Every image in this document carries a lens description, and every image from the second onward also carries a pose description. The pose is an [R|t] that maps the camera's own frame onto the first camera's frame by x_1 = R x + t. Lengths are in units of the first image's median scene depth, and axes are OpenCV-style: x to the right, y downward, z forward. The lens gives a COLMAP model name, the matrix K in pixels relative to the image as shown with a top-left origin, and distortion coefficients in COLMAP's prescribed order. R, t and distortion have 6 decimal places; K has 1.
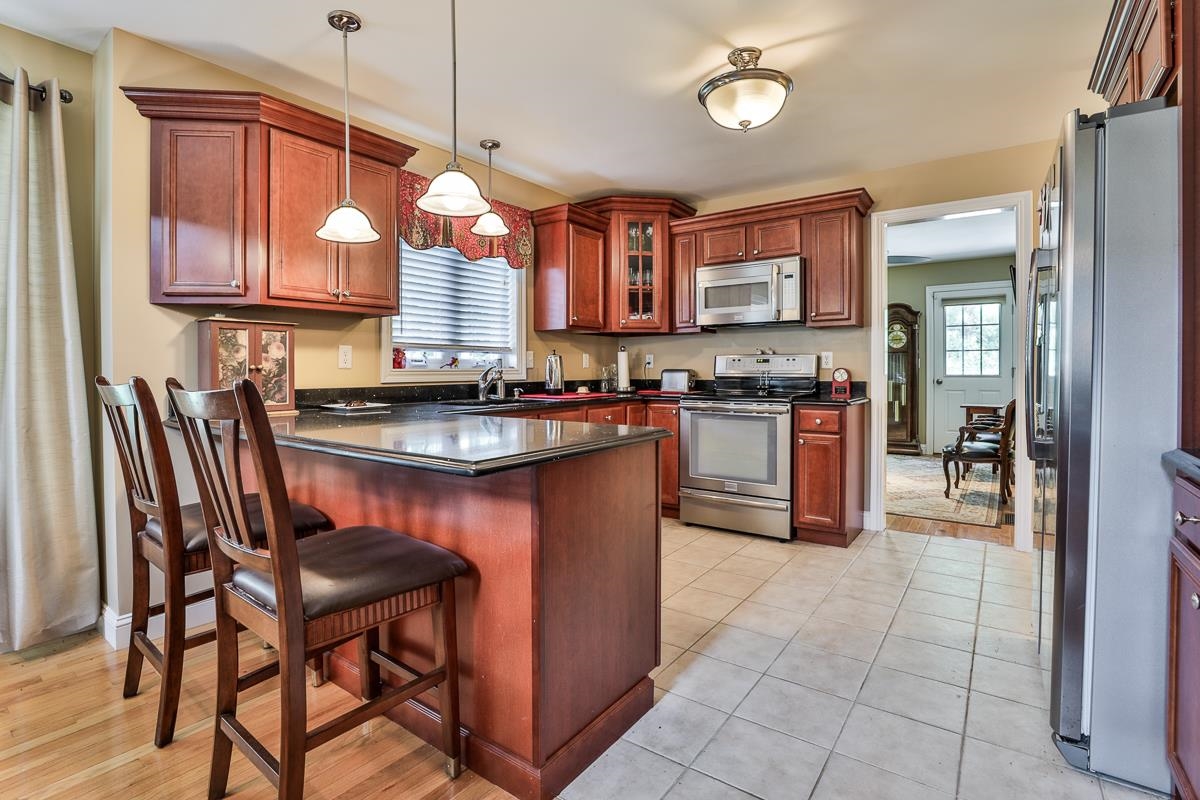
lens RADIAL K [[555.1, 0, 596.5], [0, 555.1, 376.1], [0, 0, 1]] dist [-0.042949, 0.000105]
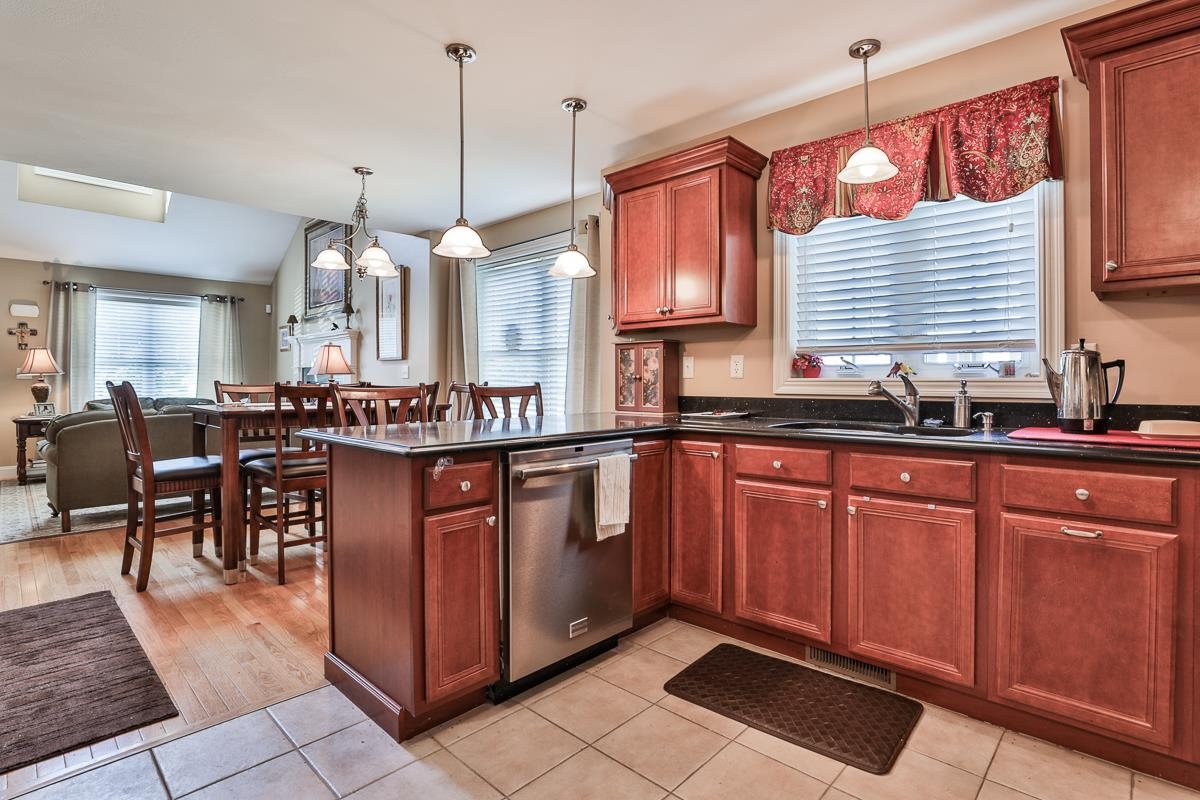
lens RADIAL K [[574.8, 0, 604.4], [0, 574.8, 386.3], [0, 0, 1]] dist [-0.037636, 0.006000]
pose [[-0.107224, 0.017565, -0.994080, 0.473611], [-0.008576, 0.999790, 0.018591, -0.012115], [0.994198, 0.010519, -0.107051, 0.675288]]
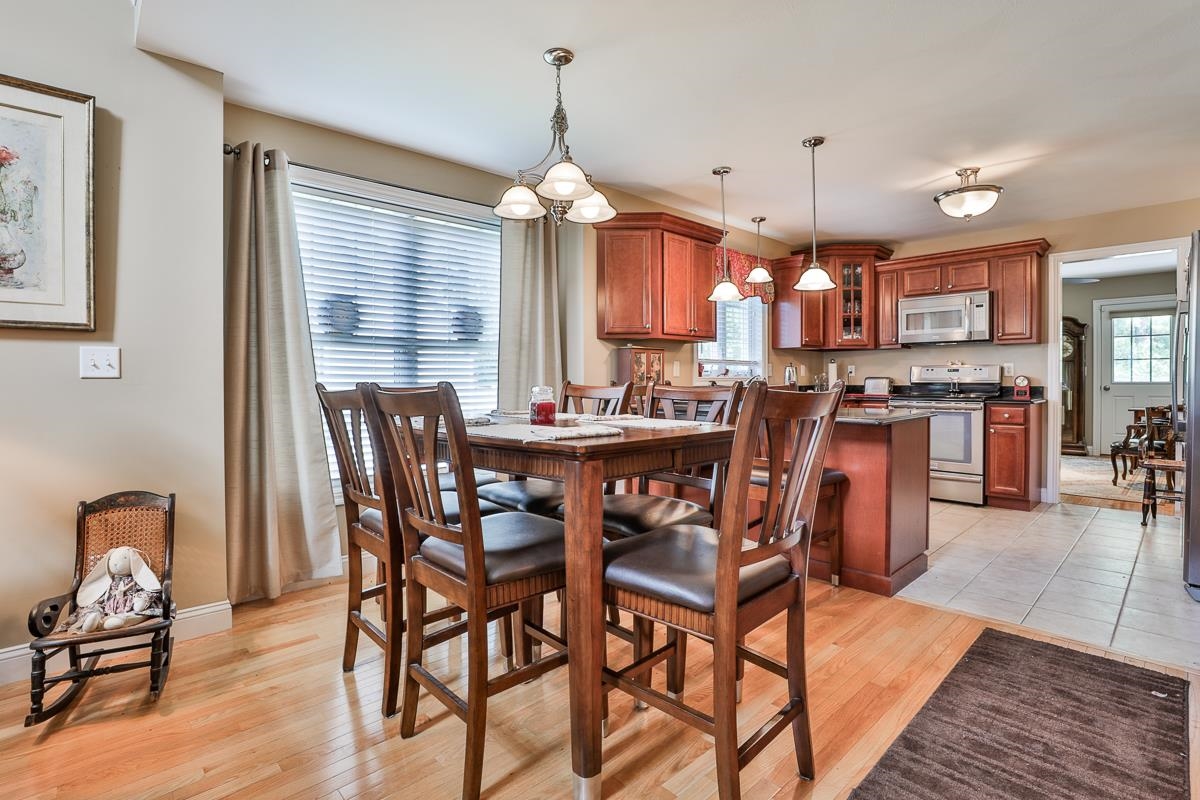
lens RADIAL K [[574.8, 0, 604.4], [0, 574.8, 386.3], [0, 0, 1]] dist [-0.037636, 0.006000]
pose [[0.985827, 0.000392, -0.167765, -0.295340], [0.000044, 0.999997, 0.002592, 0.006617], [0.167765, -0.002563, 0.985824, -0.460495]]
